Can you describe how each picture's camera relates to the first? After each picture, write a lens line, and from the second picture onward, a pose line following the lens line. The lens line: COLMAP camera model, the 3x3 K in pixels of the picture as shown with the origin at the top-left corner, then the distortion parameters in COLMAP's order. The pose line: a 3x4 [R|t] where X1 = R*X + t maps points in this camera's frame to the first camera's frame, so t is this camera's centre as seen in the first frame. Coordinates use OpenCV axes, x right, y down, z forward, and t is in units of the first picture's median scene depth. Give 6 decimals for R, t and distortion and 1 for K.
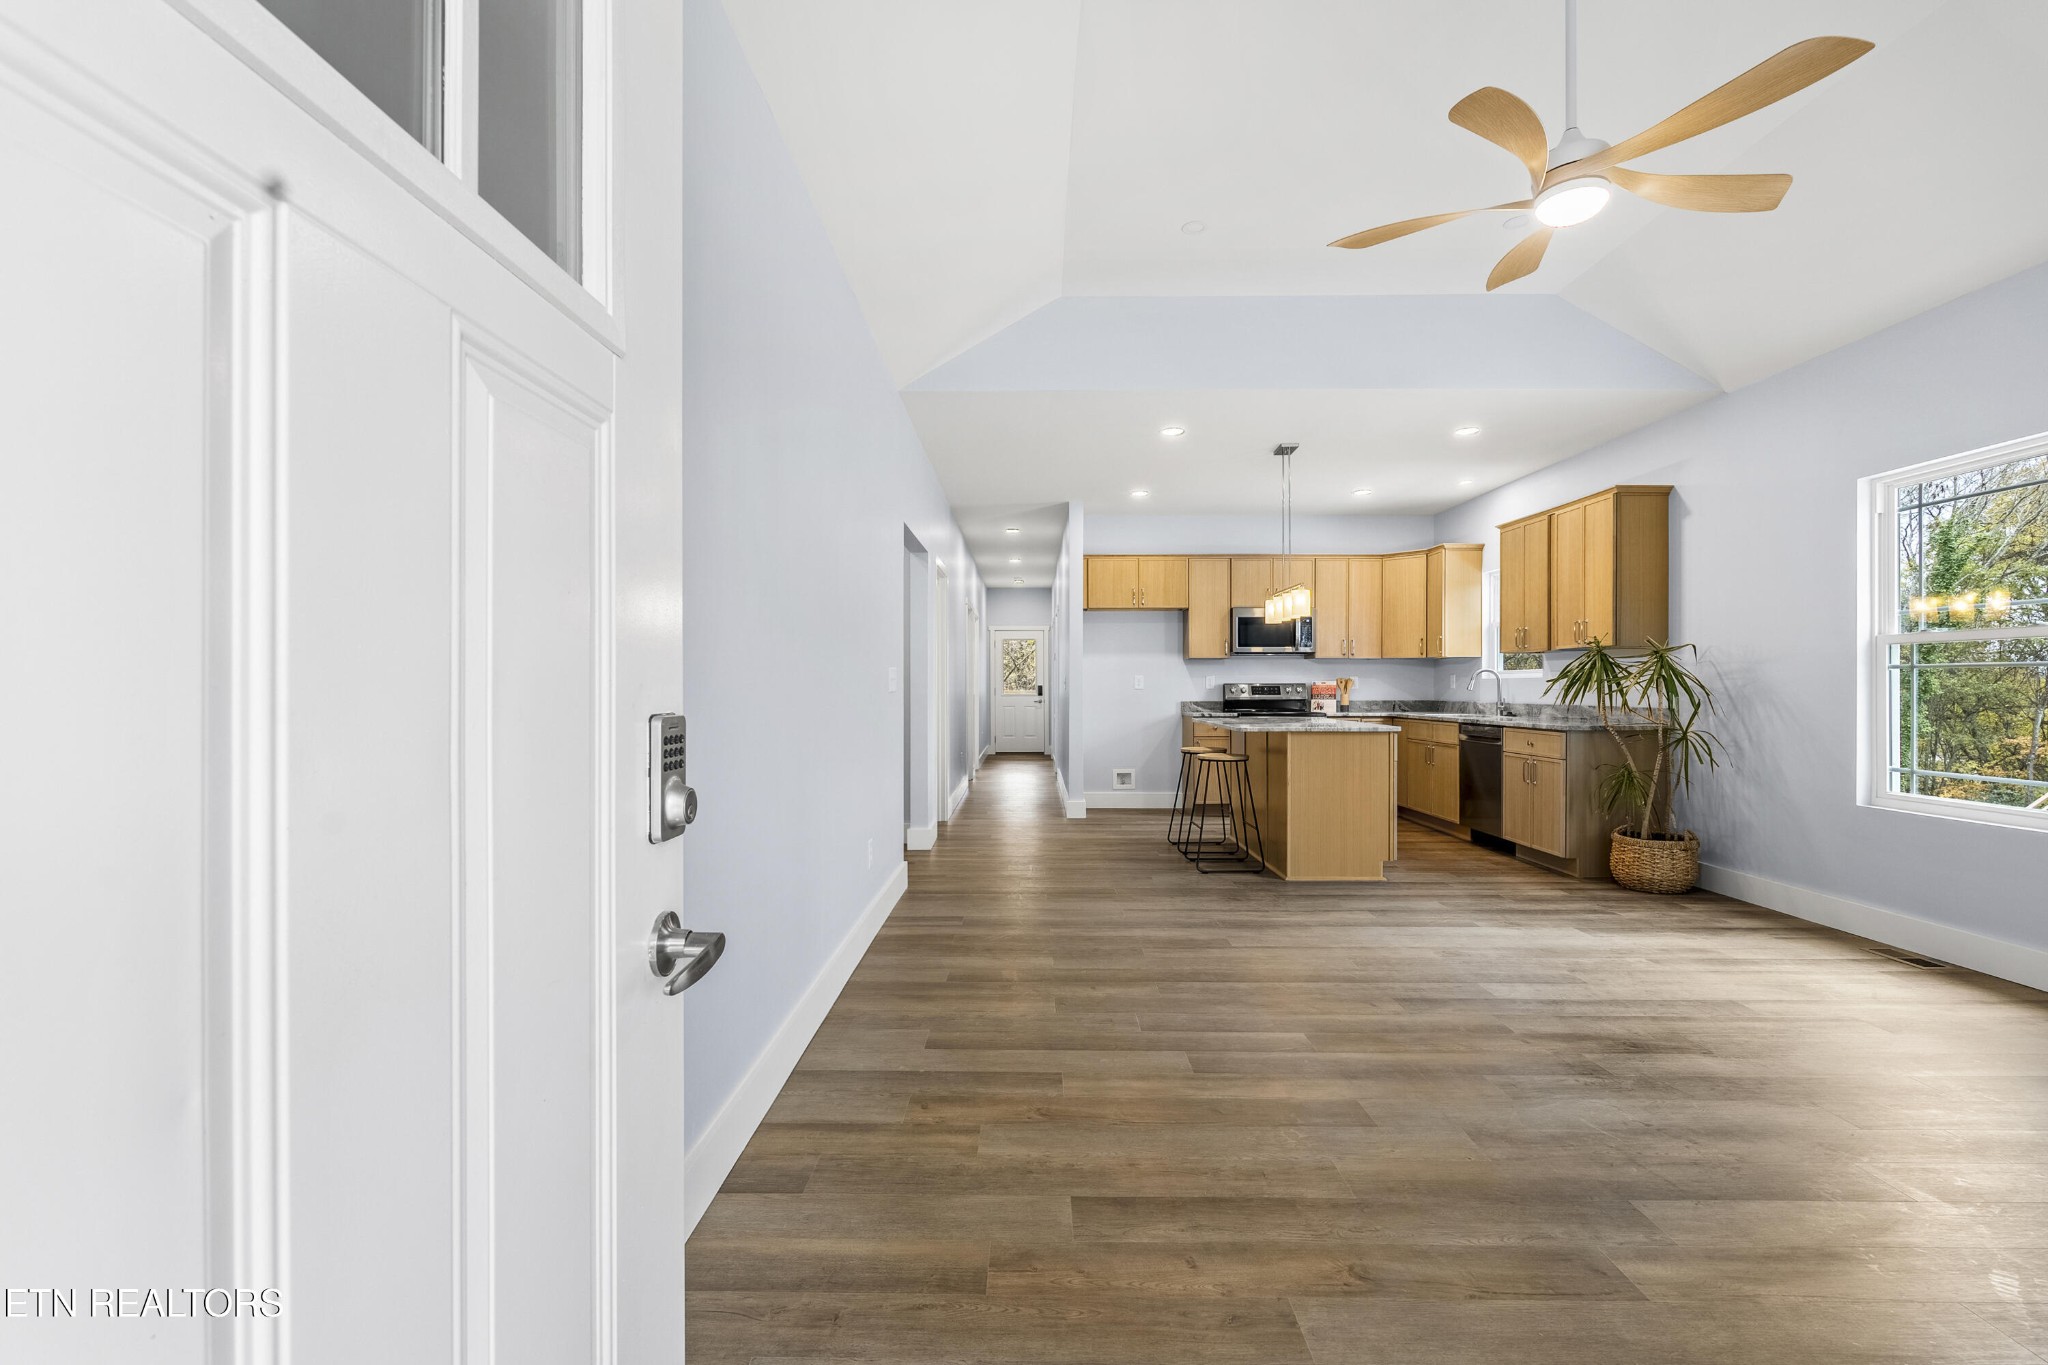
lens RADIAL K [[899.6, 0, 1024.1], [0, 899.6, 684.0], [0, 0, 1]] dist [-0.002318, -0.001308]
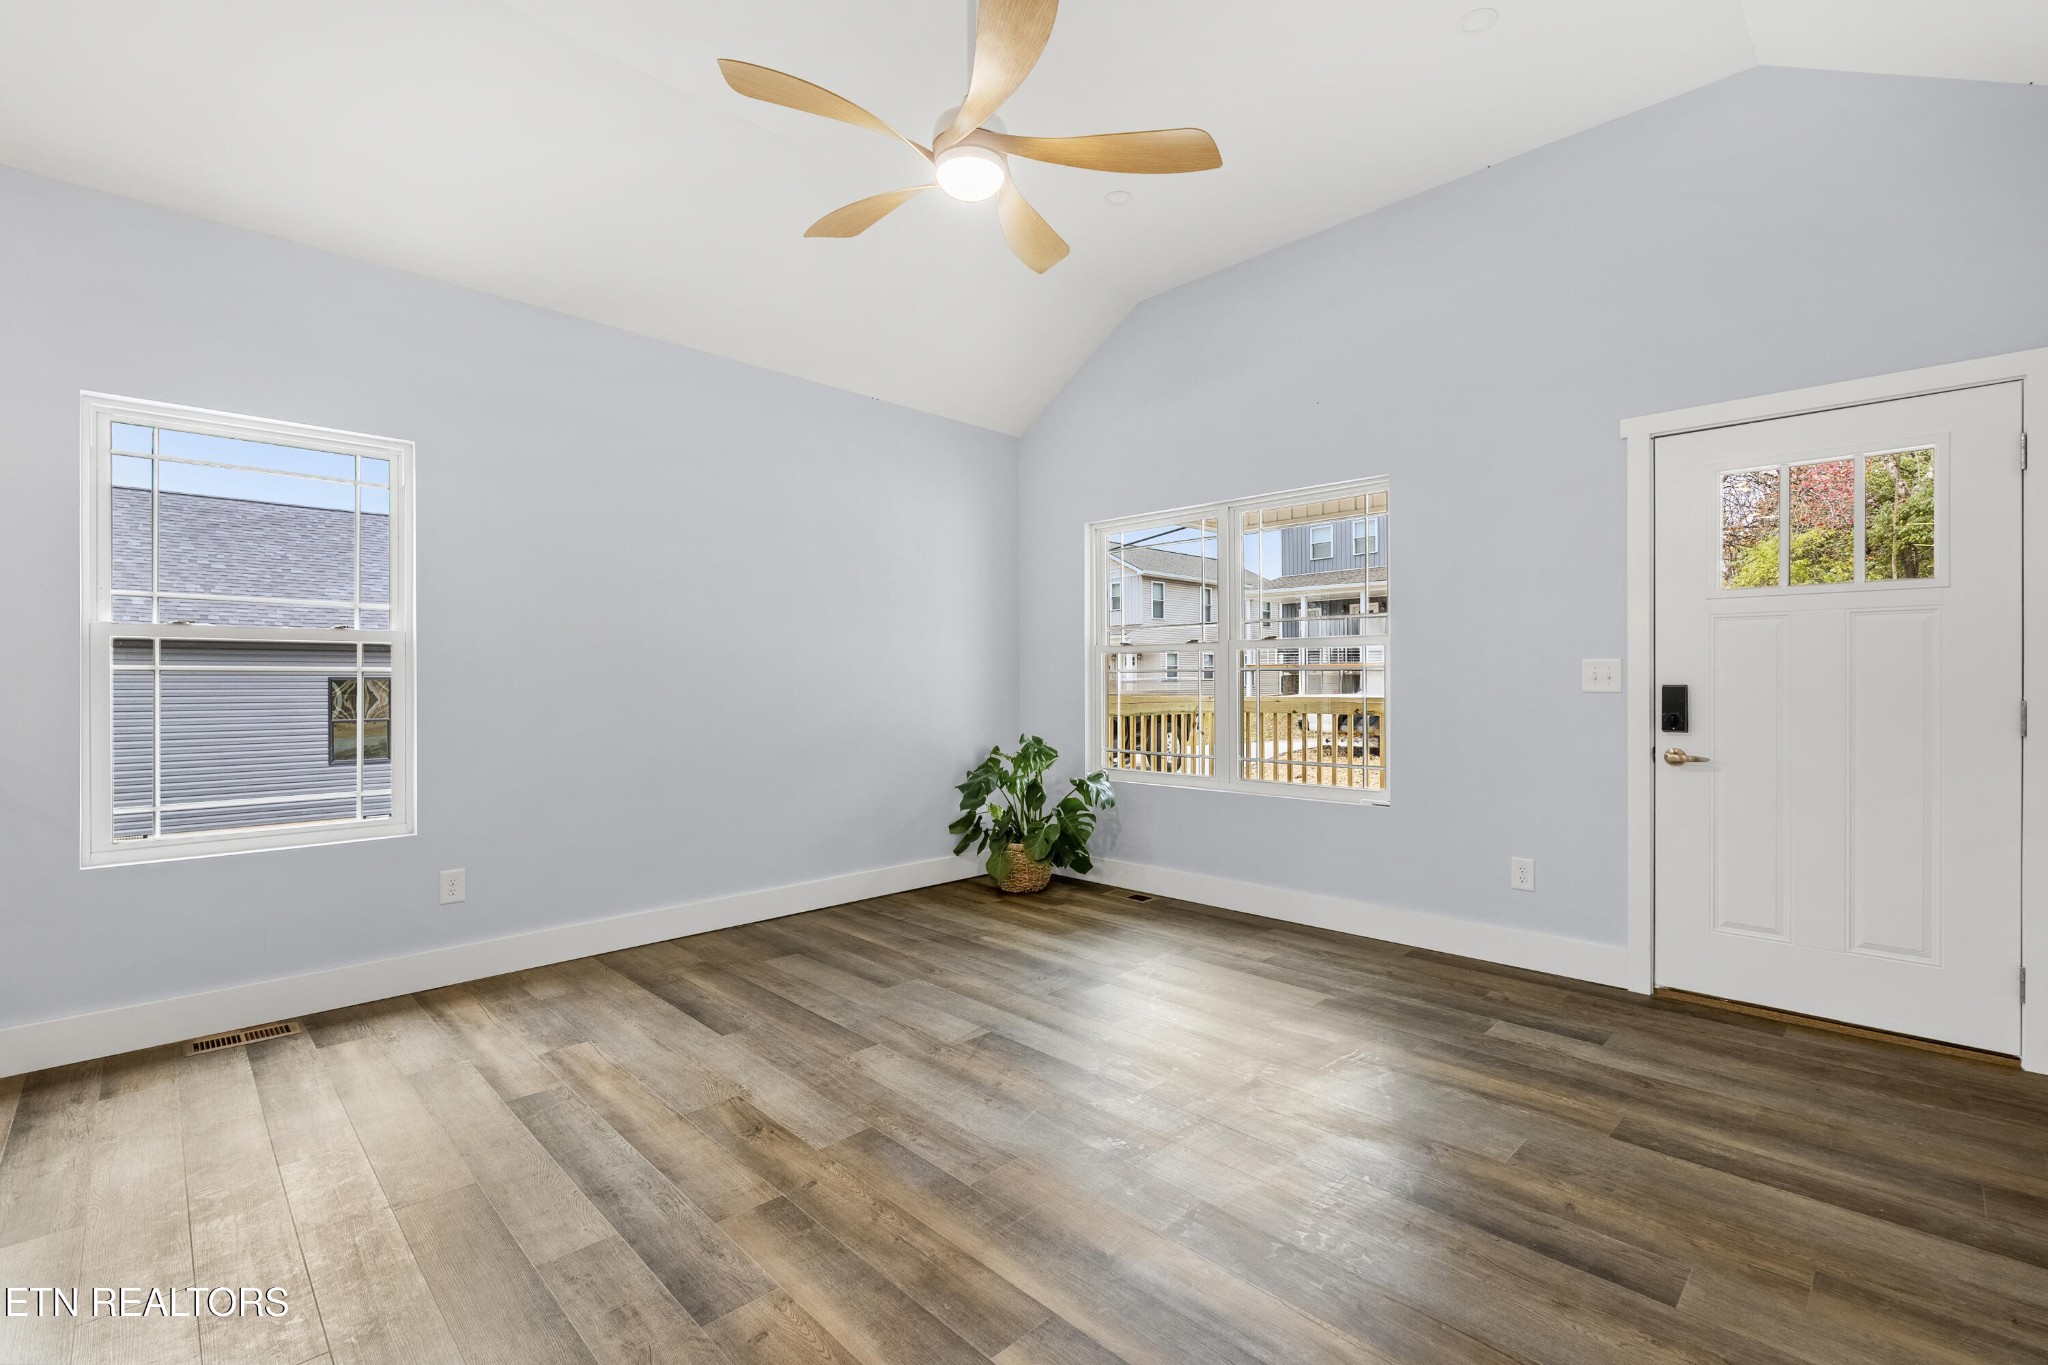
lens RADIAL K [[899.6, 0, 1017.0], [0, 899.6, 681.5], [0, 0, 1]] dist [-0.002318, -0.001308]
pose [[-0.706655, 0.005069, 0.707540, -0.077338], [0.004183, 0.999987, -0.002986, -0.003643], [-0.707546, 0.000850, -0.706667, 1.465764]]
